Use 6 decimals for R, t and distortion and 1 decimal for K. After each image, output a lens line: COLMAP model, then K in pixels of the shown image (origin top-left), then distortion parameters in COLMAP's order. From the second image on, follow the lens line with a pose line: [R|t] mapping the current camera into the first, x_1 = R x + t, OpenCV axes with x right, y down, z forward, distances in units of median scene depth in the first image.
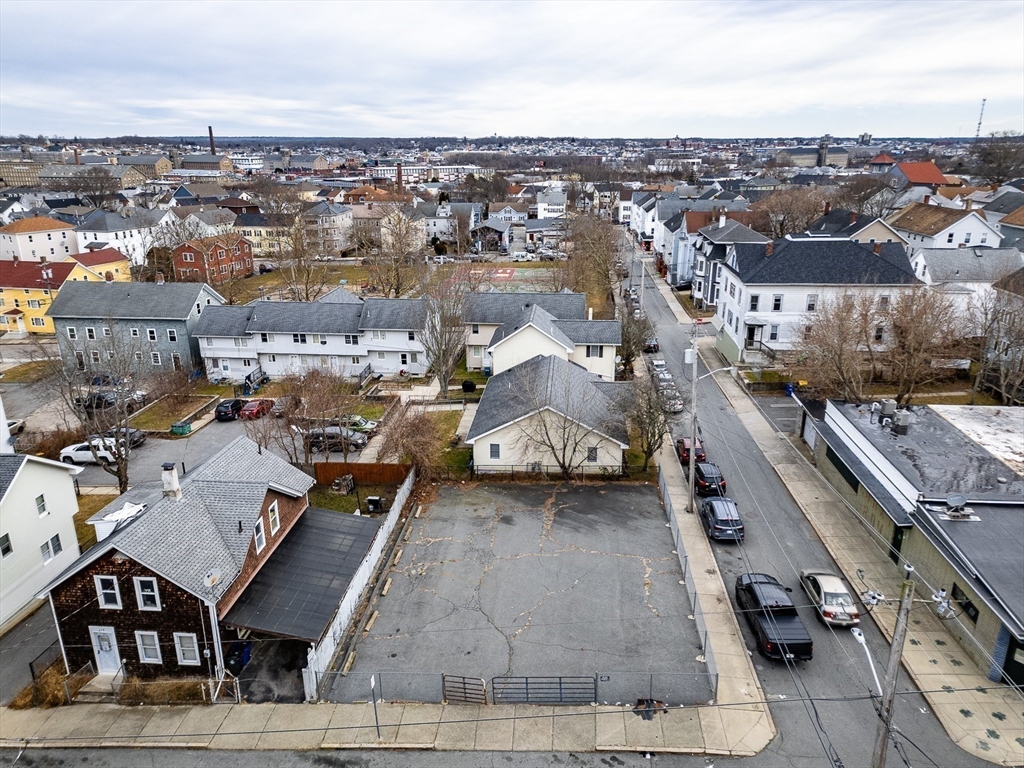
lens RADIAL K [[712.7, 0, 511.8], [0, 712.7, 385.0], [0, 0, 1]] dist [0.064890, -0.051404]
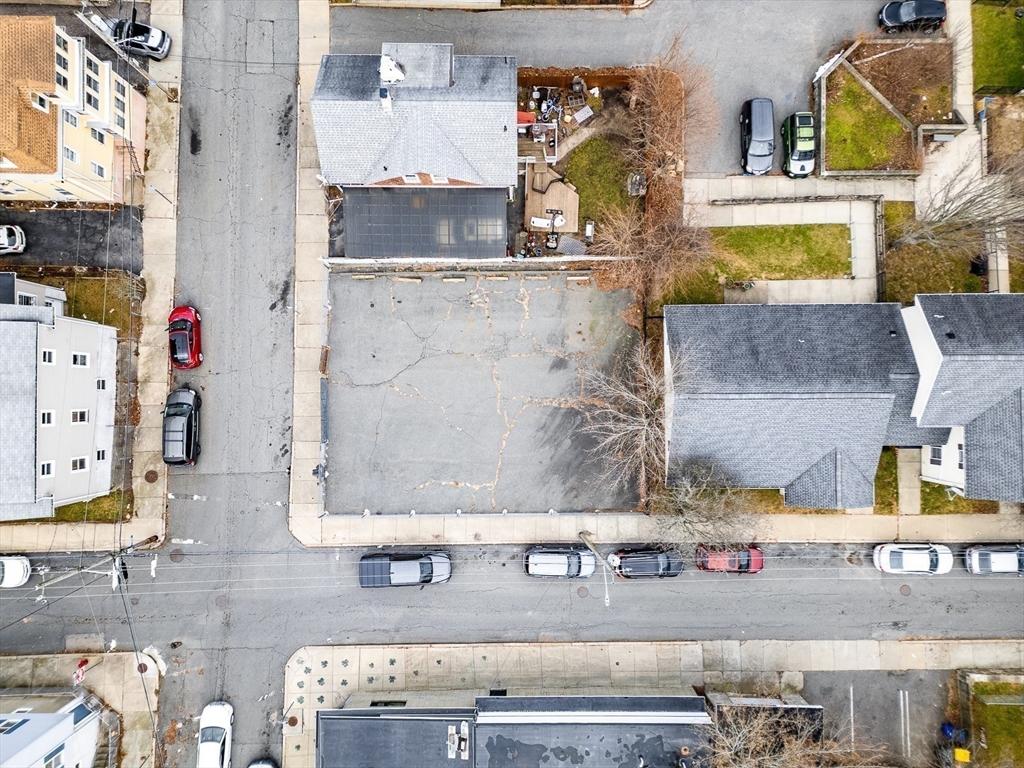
lens RADIAL K [[712.7, 0, 514.0], [0, 712.7, 385.0], [0, 0, 1]] dist [0.064890, -0.051404]
pose [[0.091411, 0.995646, -0.018241, 0.032924], [-0.319393, 0.046664, 0.946473, -0.711006], [0.943203, -0.080692, 0.322268, 0.515546]]
